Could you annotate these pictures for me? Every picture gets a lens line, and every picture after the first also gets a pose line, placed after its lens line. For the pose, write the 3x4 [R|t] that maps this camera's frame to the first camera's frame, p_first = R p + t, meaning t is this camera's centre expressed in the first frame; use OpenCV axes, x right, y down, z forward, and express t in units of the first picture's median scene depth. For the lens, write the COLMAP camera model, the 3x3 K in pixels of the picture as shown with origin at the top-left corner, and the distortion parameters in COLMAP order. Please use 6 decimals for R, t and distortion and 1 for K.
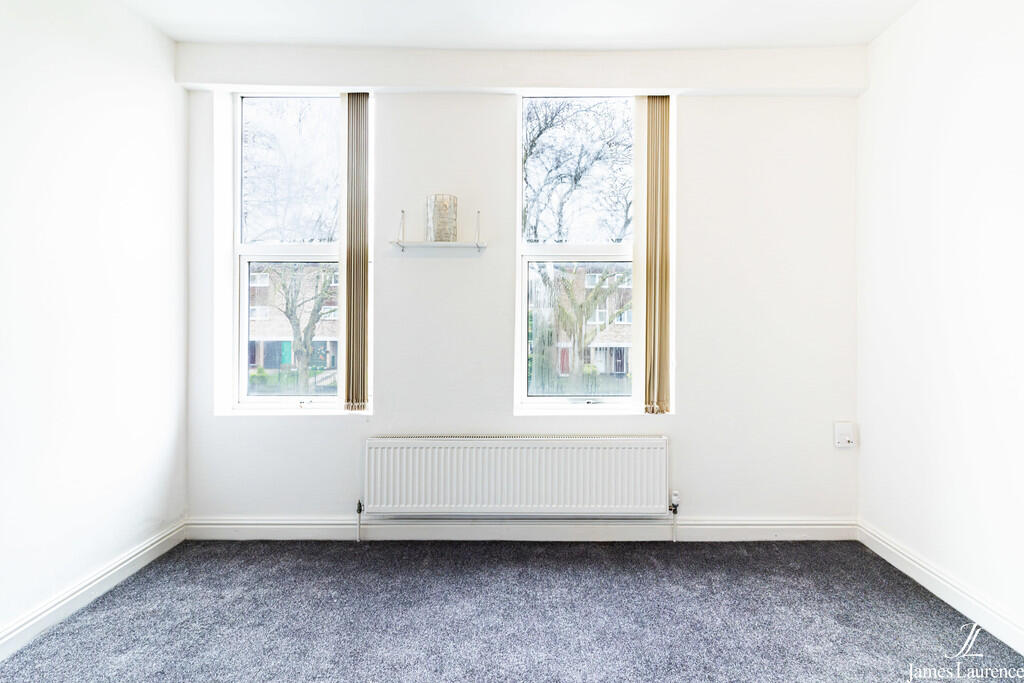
lens RADIAL K [[560.2, 0, 514.8], [0, 560.2, 320.1], [0, 0, 1]] dist [0.001196, -0.001153]
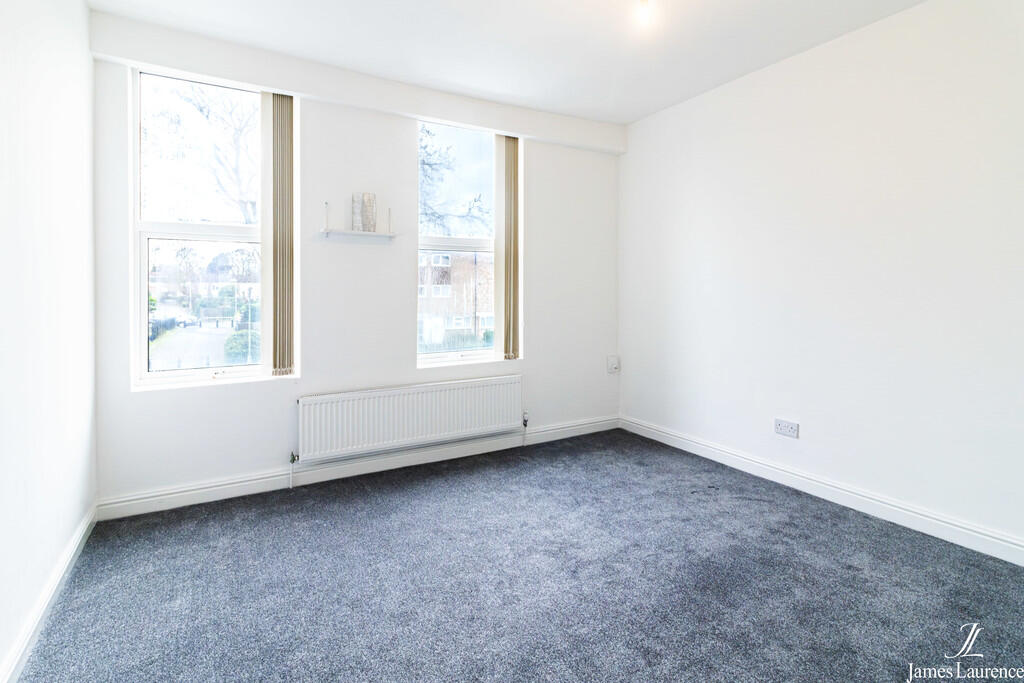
lens RADIAL K [[515.4, 0, 510.7], [0, 515.4, 297.5], [0, 0, 1]] dist [0.001033, 0.000230]
pose [[0.863471, -0.008904, 0.504321, -0.422124], [0.003731, 0.999930, 0.011265, -0.006470], [-0.504385, -0.007845, 0.863443, -0.138346]]
